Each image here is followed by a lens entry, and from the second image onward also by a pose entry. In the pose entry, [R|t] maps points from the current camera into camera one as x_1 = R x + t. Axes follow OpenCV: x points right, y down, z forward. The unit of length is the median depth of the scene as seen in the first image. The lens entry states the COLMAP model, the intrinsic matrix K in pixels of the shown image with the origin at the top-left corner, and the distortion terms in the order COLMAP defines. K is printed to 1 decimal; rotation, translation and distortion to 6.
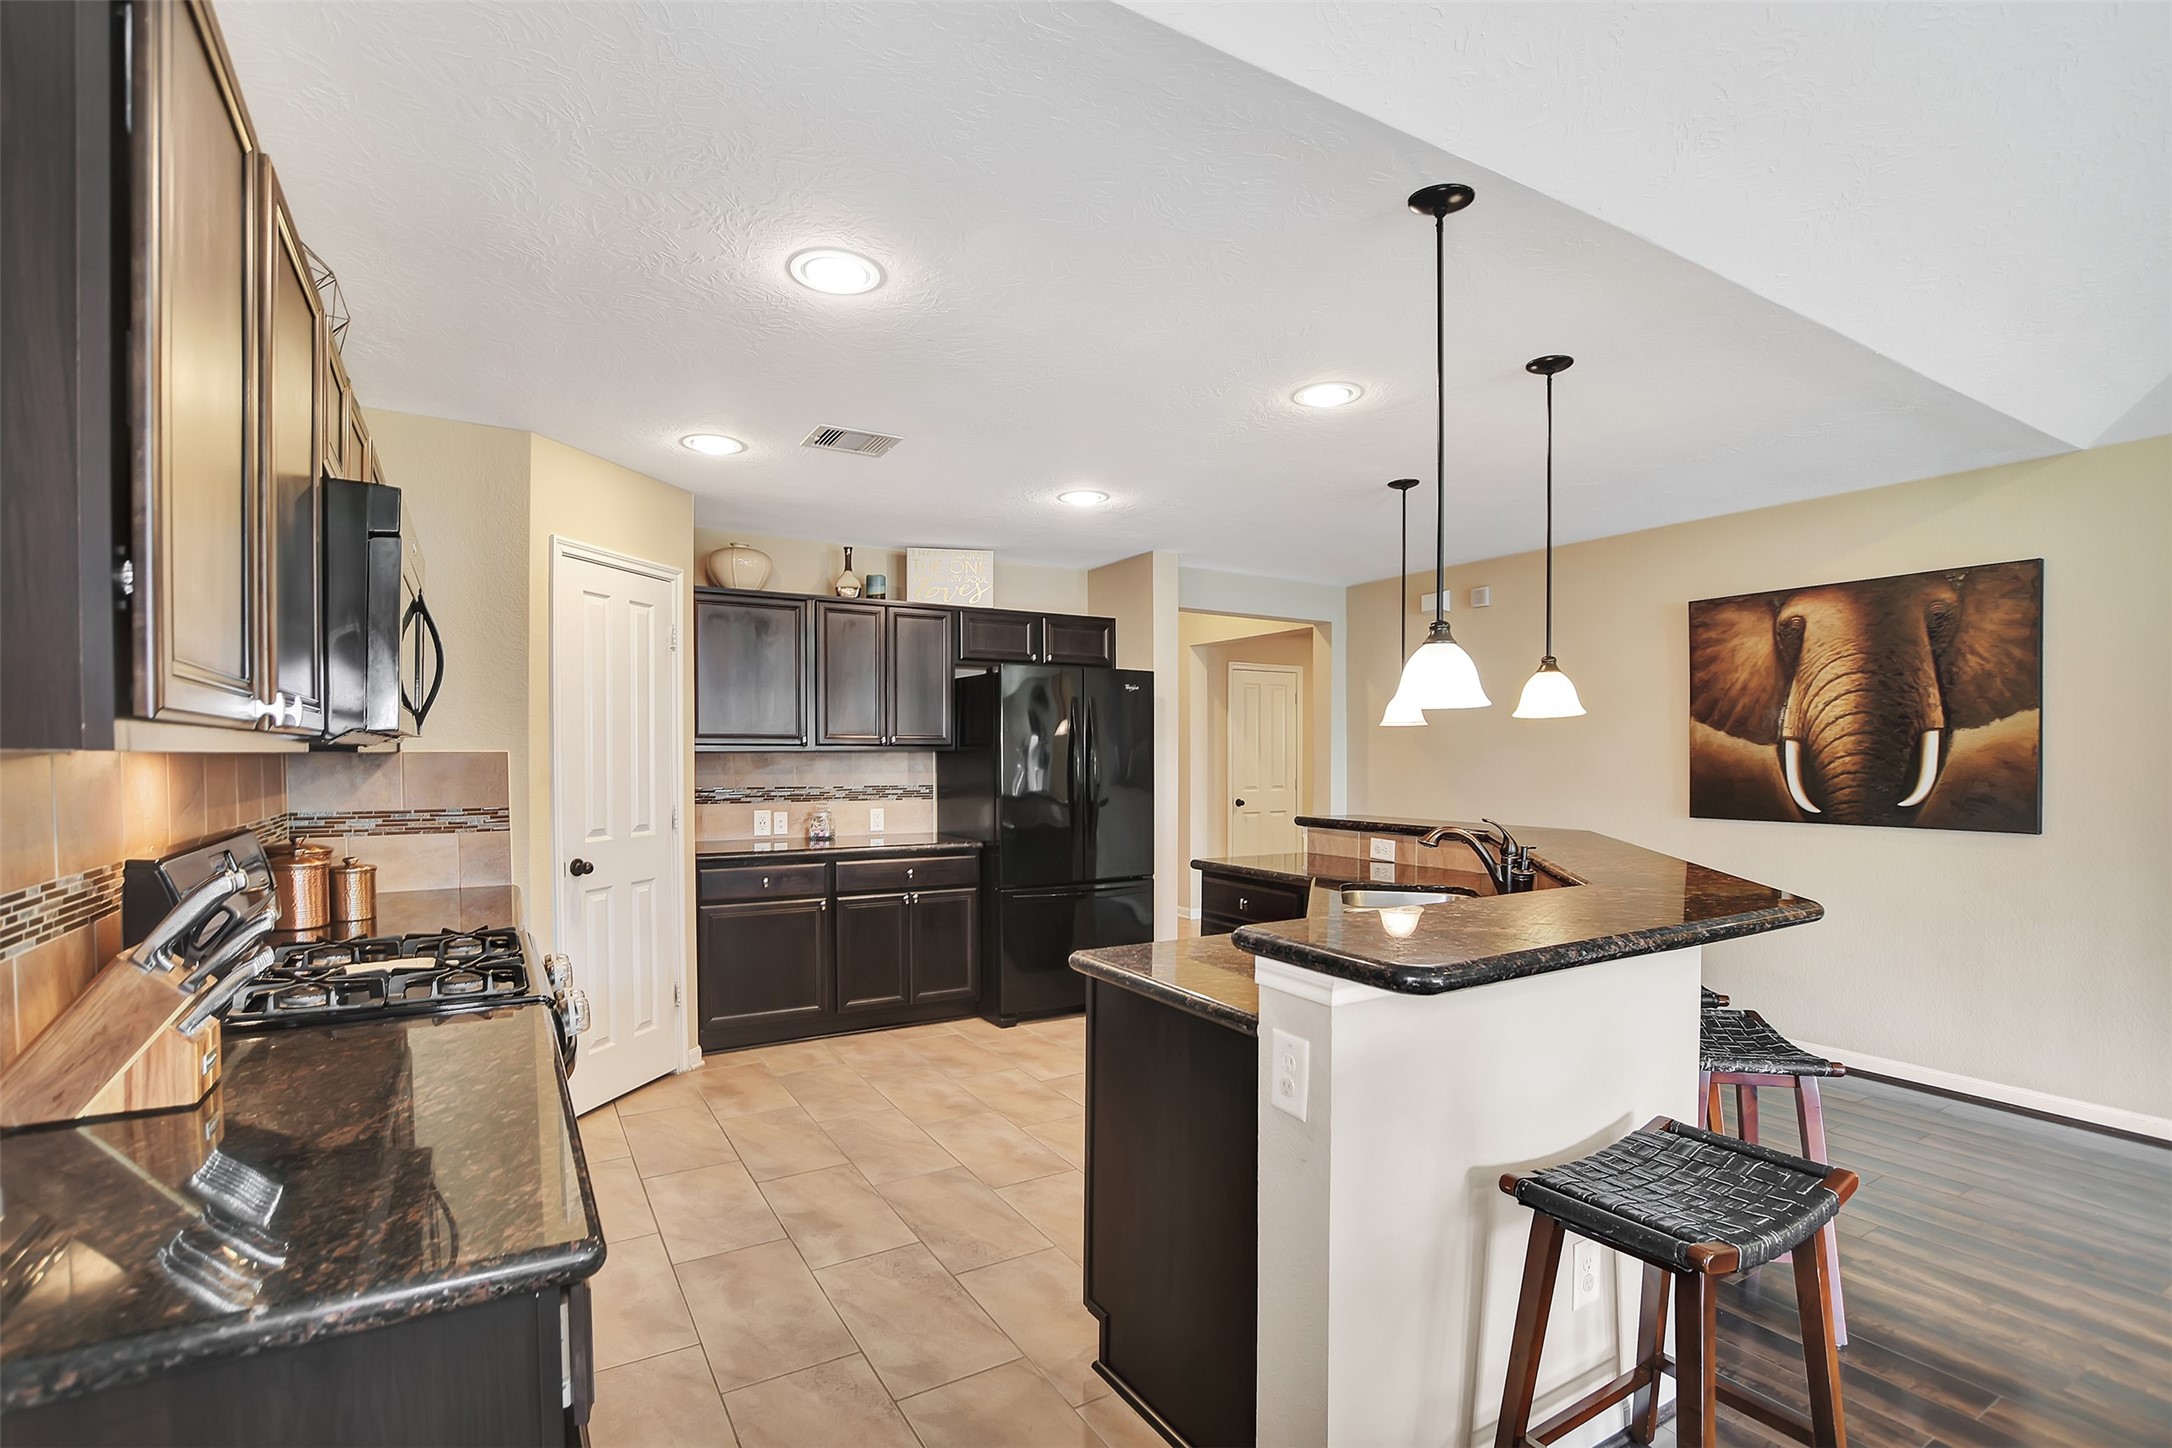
lens RADIAL K [[1027.1, 0, 1074.6], [0, 1027.1, 748.4], [0, 0, 1]] dist [-0.004578, -0.000325]
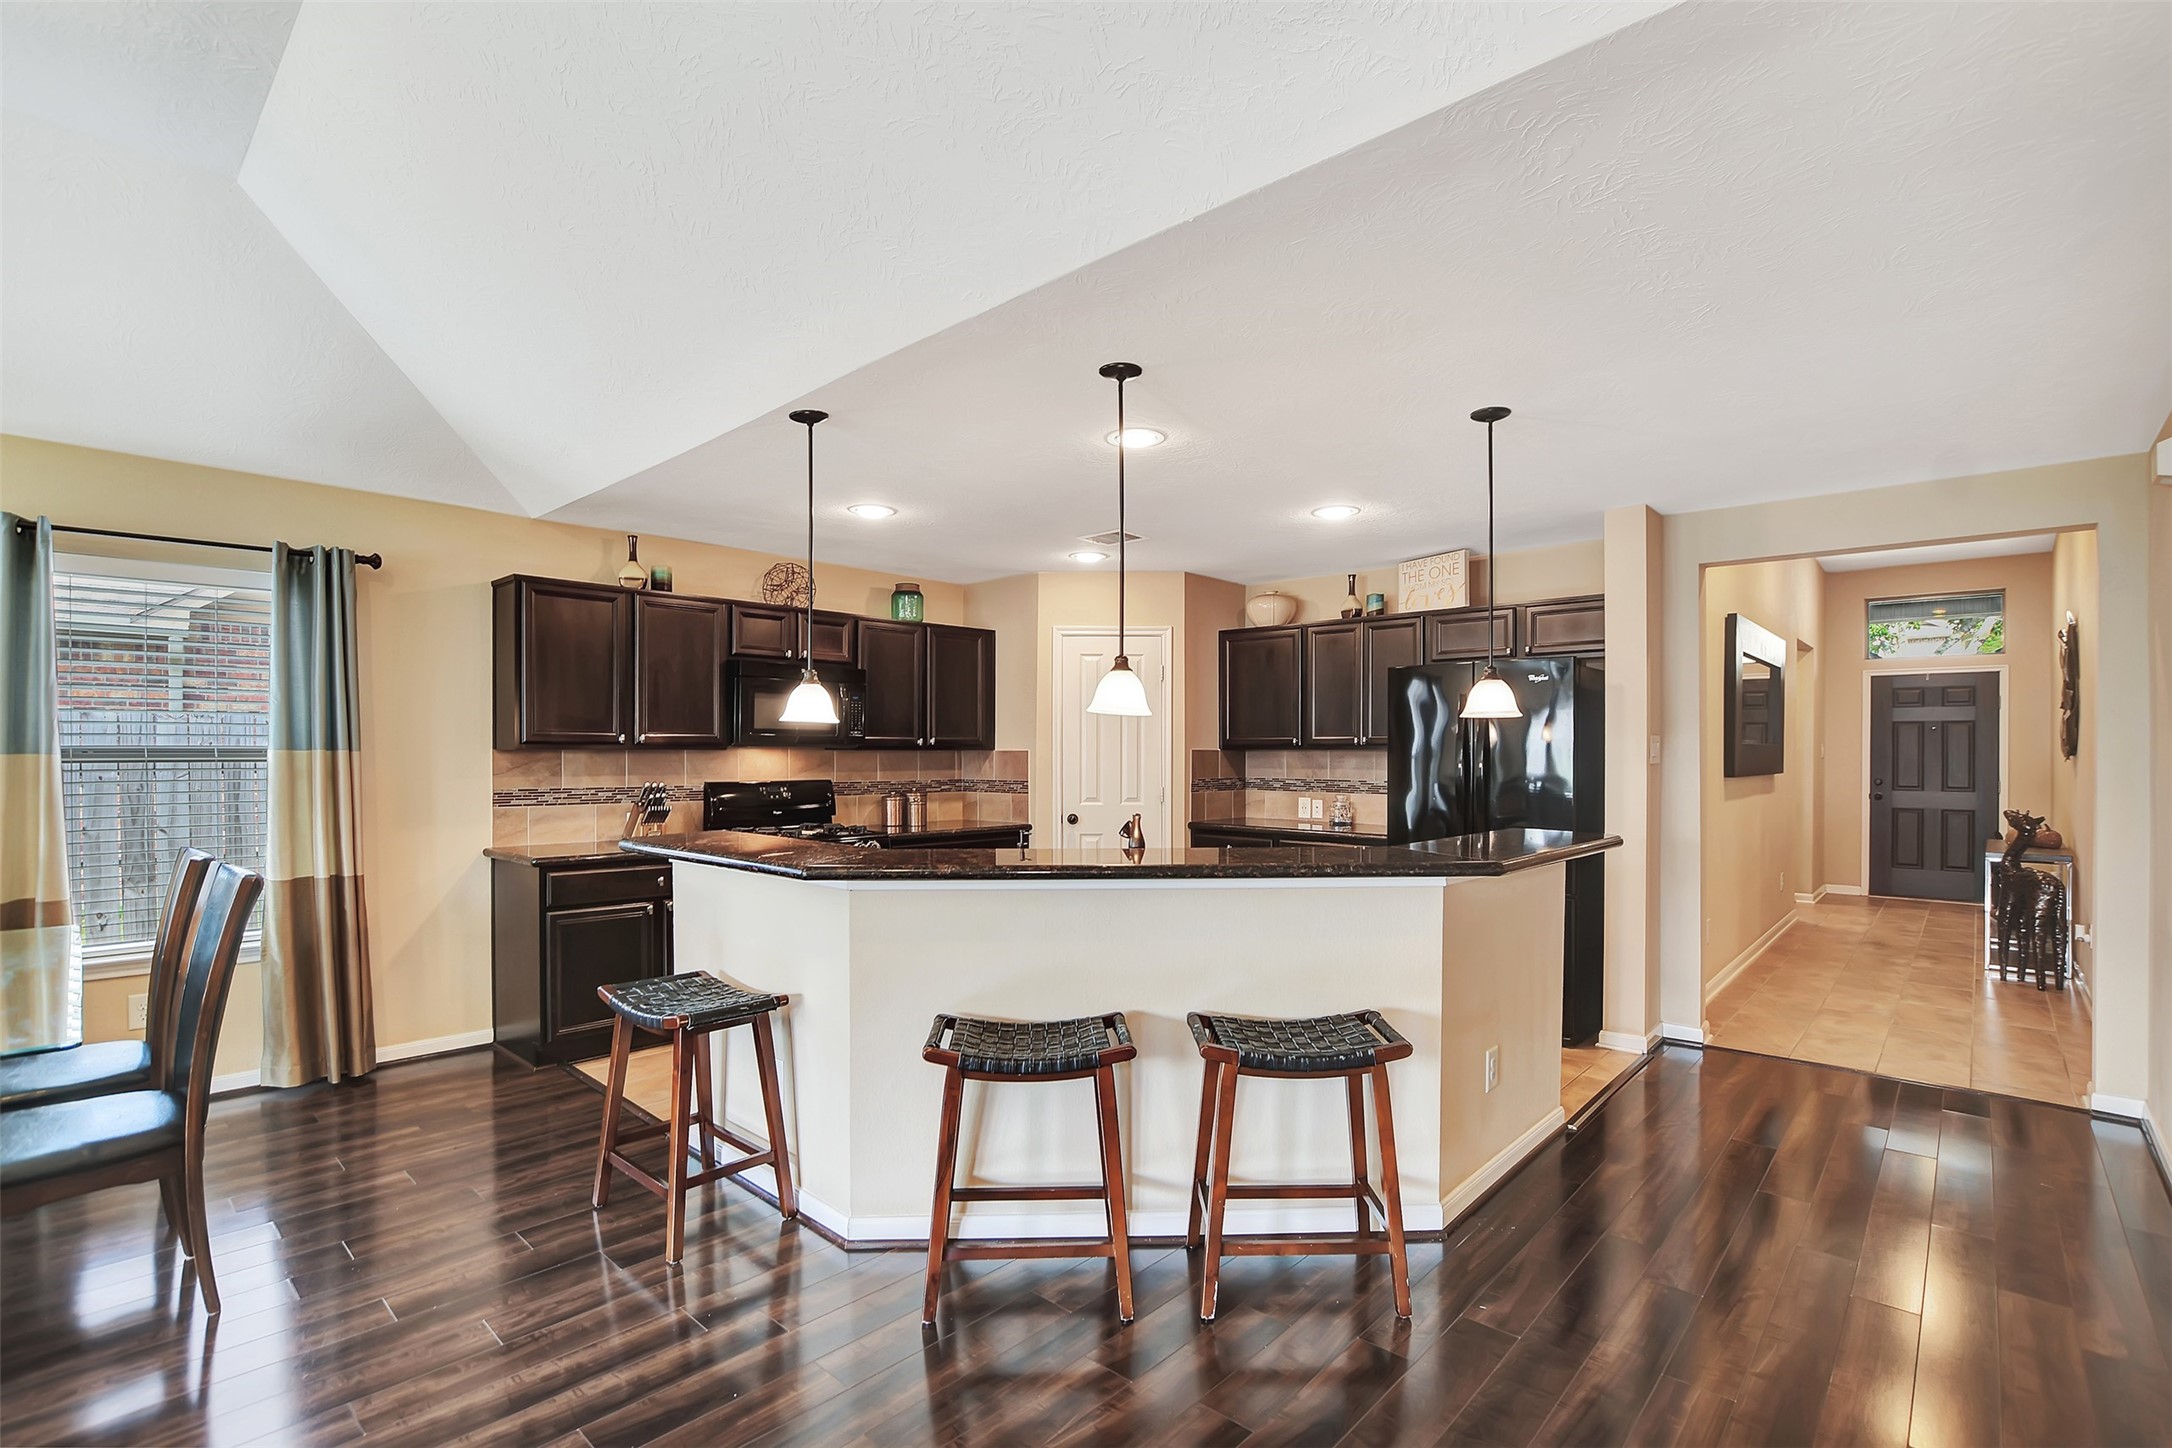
lens RADIAL K [[994.6, 0, 1079.5], [0, 994.6, 752.0], [0, 0, 1]] dist [-0.034123, 0.020589]
pose [[0.289780, 0.002660, -0.957090, 0.914879], [0.001927, 0.999992, 0.003363, -0.000302], [0.957091, -0.002819, 0.289773, 0.451604]]
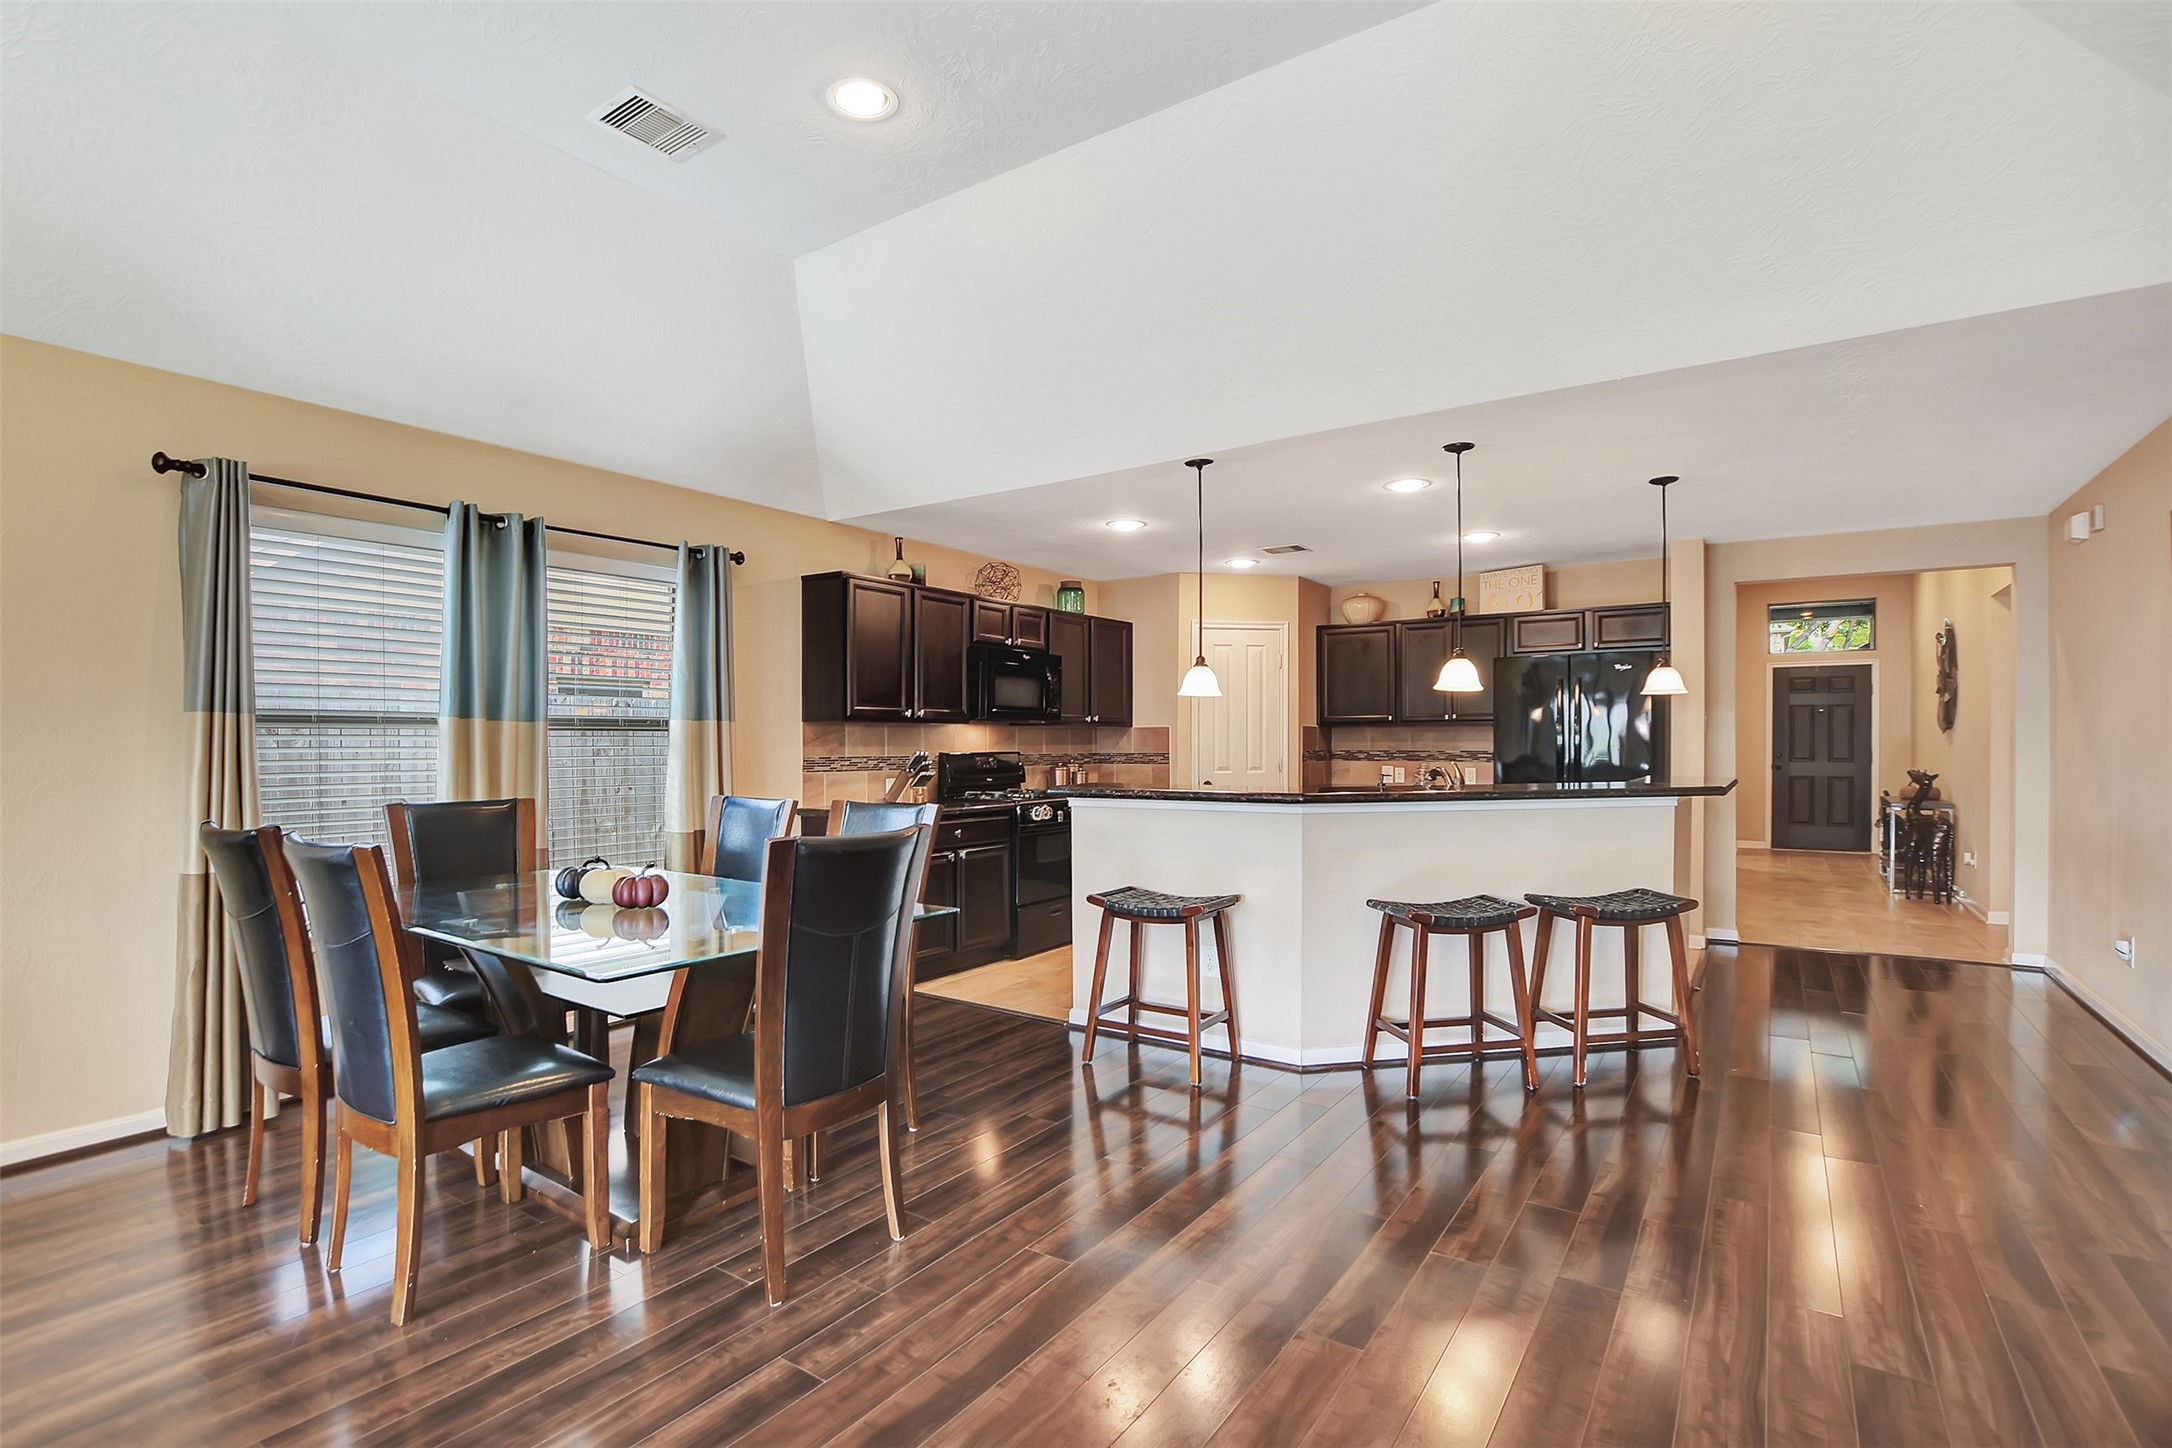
lens RADIAL K [[1027.1, 0, 1074.6], [0, 1027.1, 748.4], [0, 0, 1]] dist [-0.004578, -0.000325]
pose [[0.432151, 0.005960, -0.901781, 1.005112], [0.005459, 0.999943, 0.009225, 0.020930], [0.901785, -0.008910, 0.432094, -0.075366]]
